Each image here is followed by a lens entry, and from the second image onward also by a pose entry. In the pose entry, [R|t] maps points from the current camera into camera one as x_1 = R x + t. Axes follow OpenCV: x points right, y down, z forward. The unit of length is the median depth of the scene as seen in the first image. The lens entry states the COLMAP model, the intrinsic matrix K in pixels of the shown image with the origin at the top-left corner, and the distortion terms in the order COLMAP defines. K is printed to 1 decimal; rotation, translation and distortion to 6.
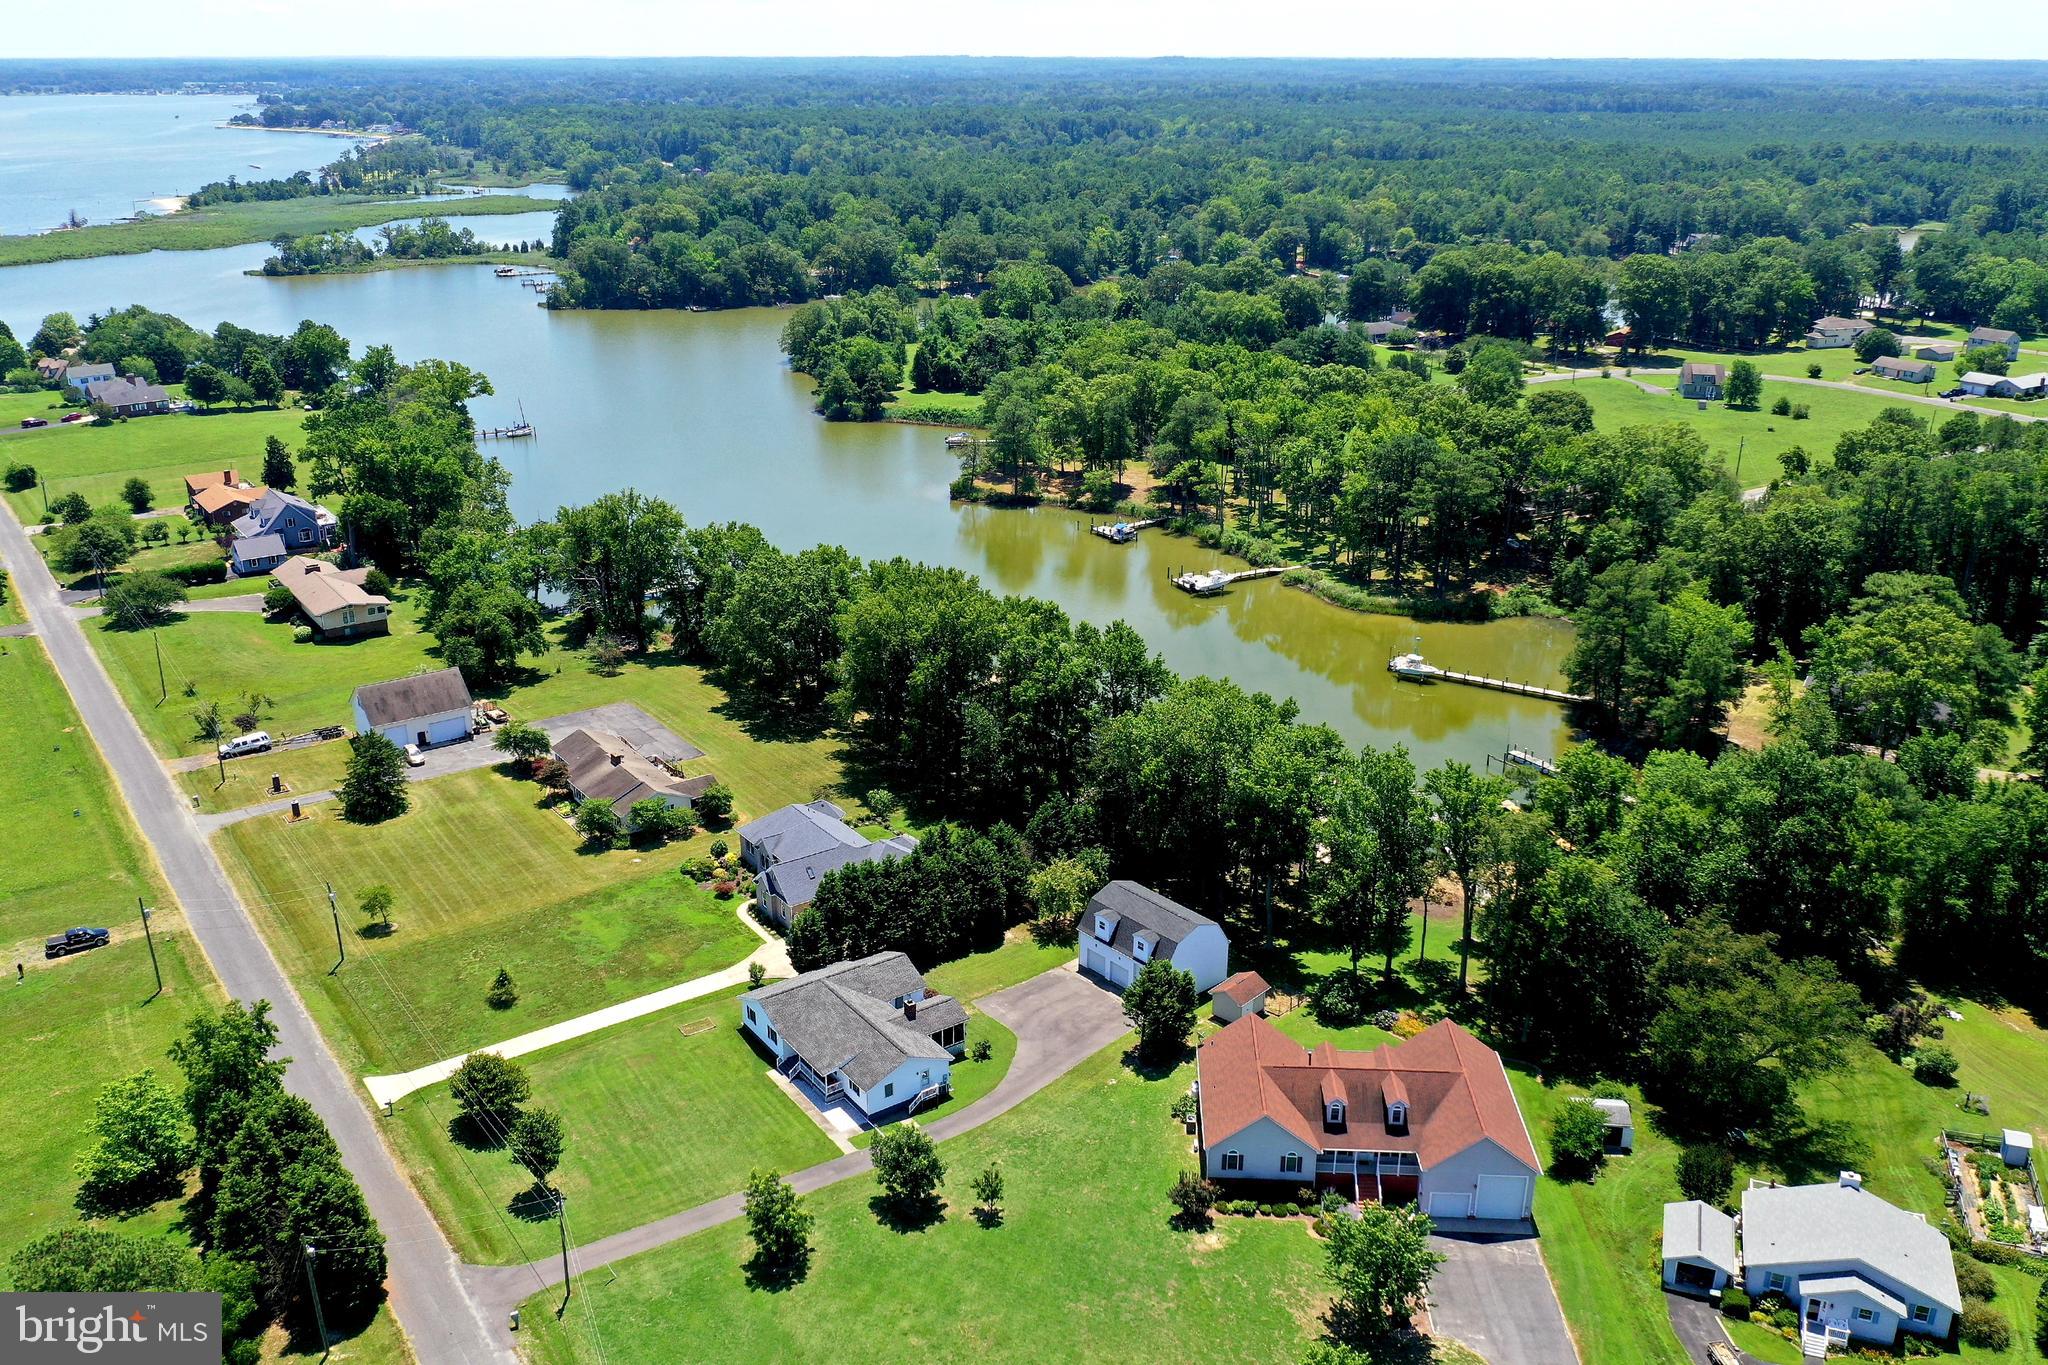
lens RADIAL K [[1674.9, 0, 1024.0], [0, 1674.9, 682.5], [0, 0, 1]] dist [-0.010147, 0.004770]
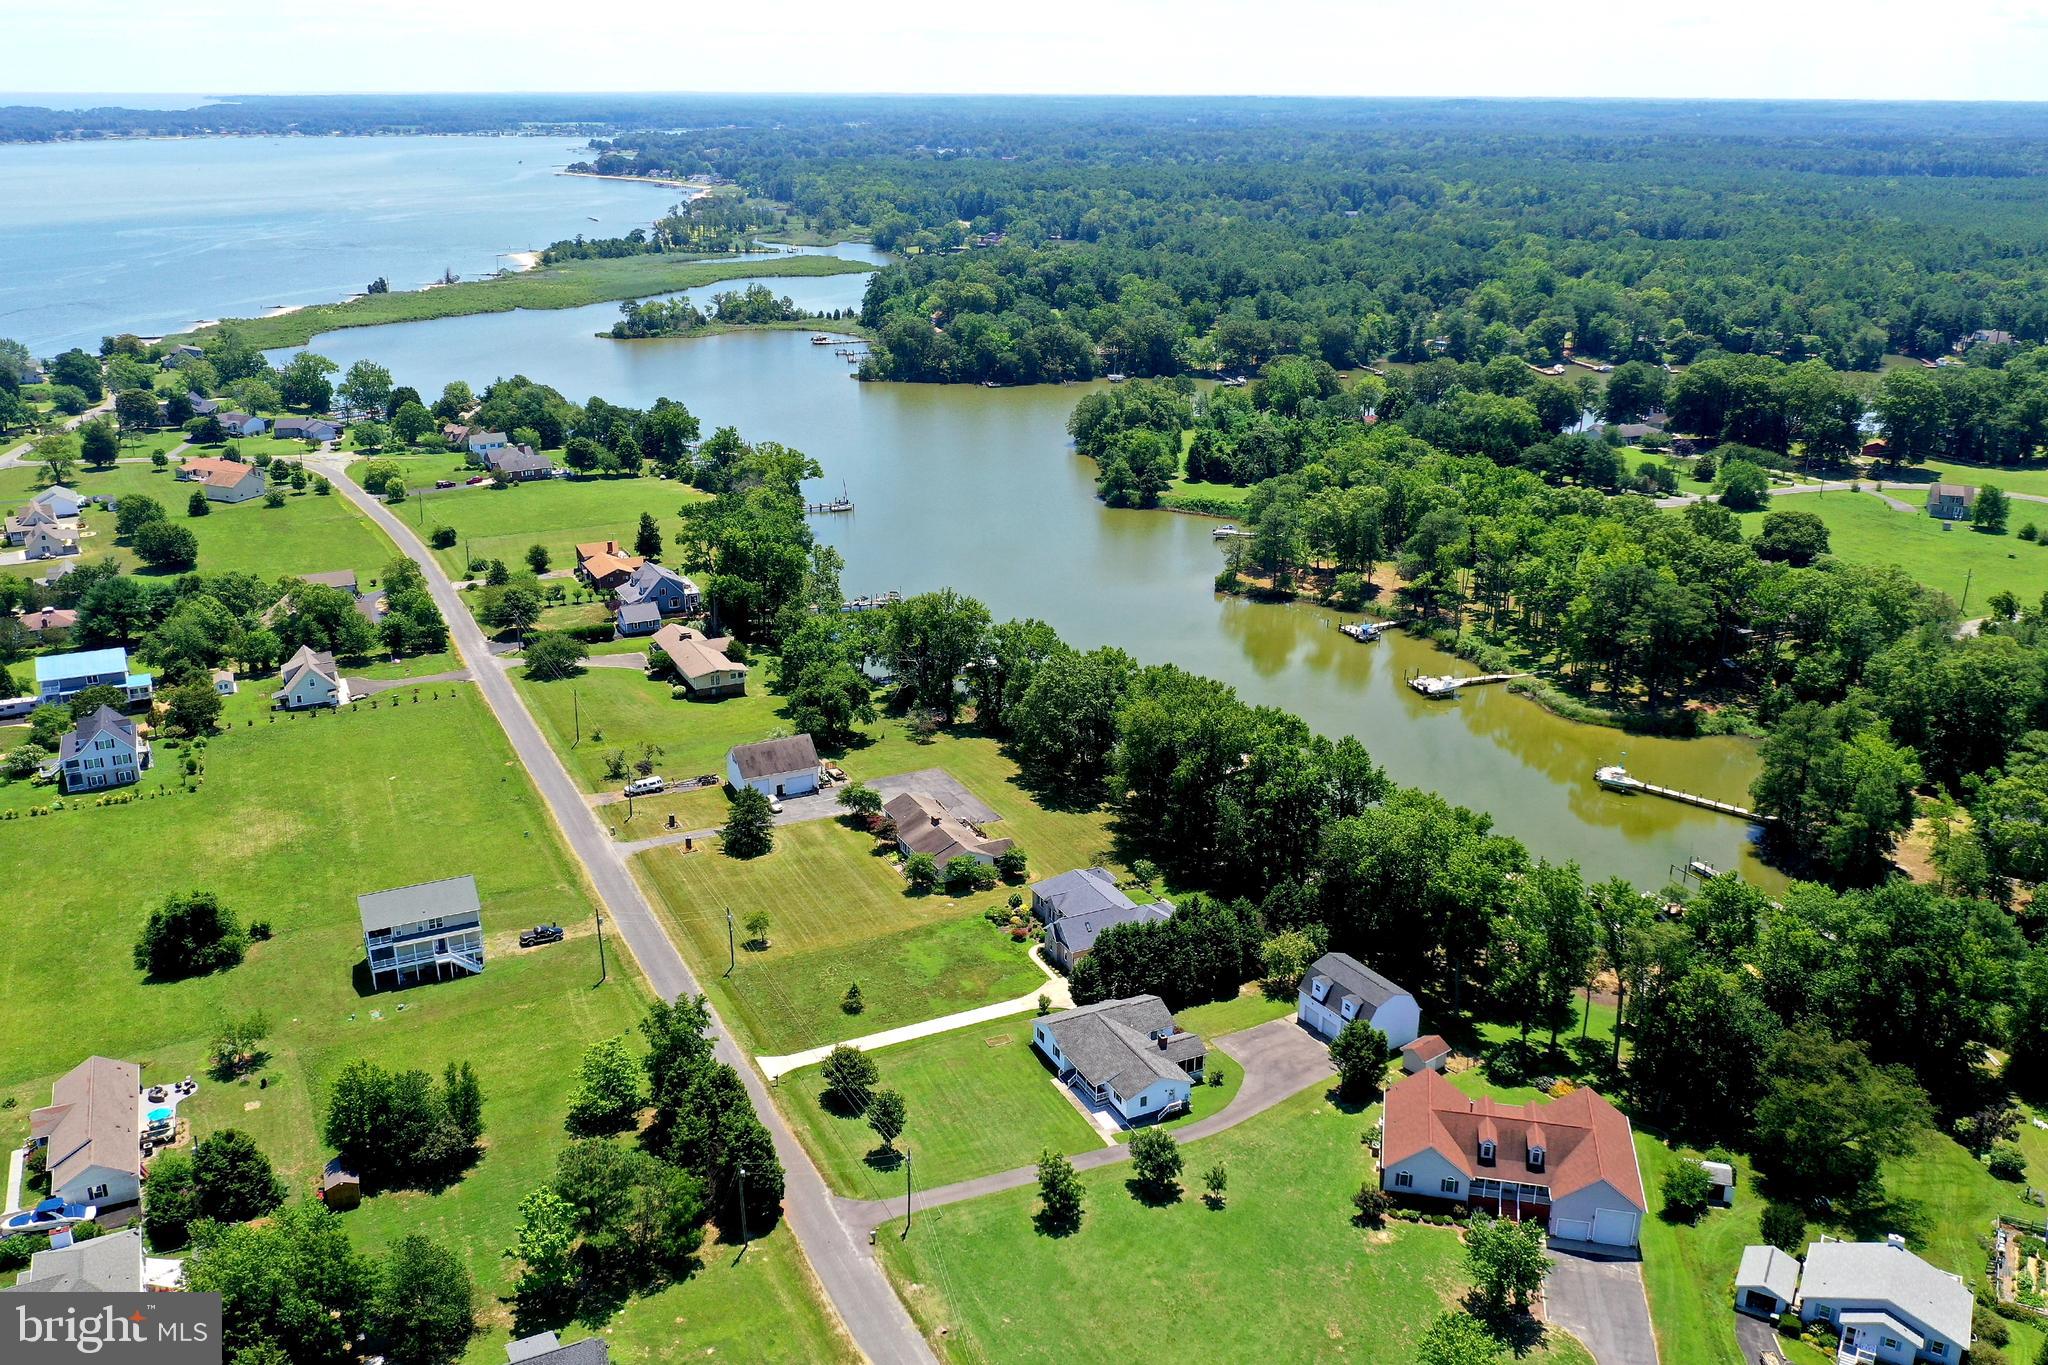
lens RADIAL K [[1653.1, 0, 1027.6], [0, 1653.1, 697.0], [0, 0, 1]] dist [-0.005241, 0.001714]
pose [[0.987114, 0.057400, -0.149371, 0.003429], [-0.059201, 0.998217, -0.007640, -0.040165], [0.148666, 0.016385, 0.988752, -0.208165]]
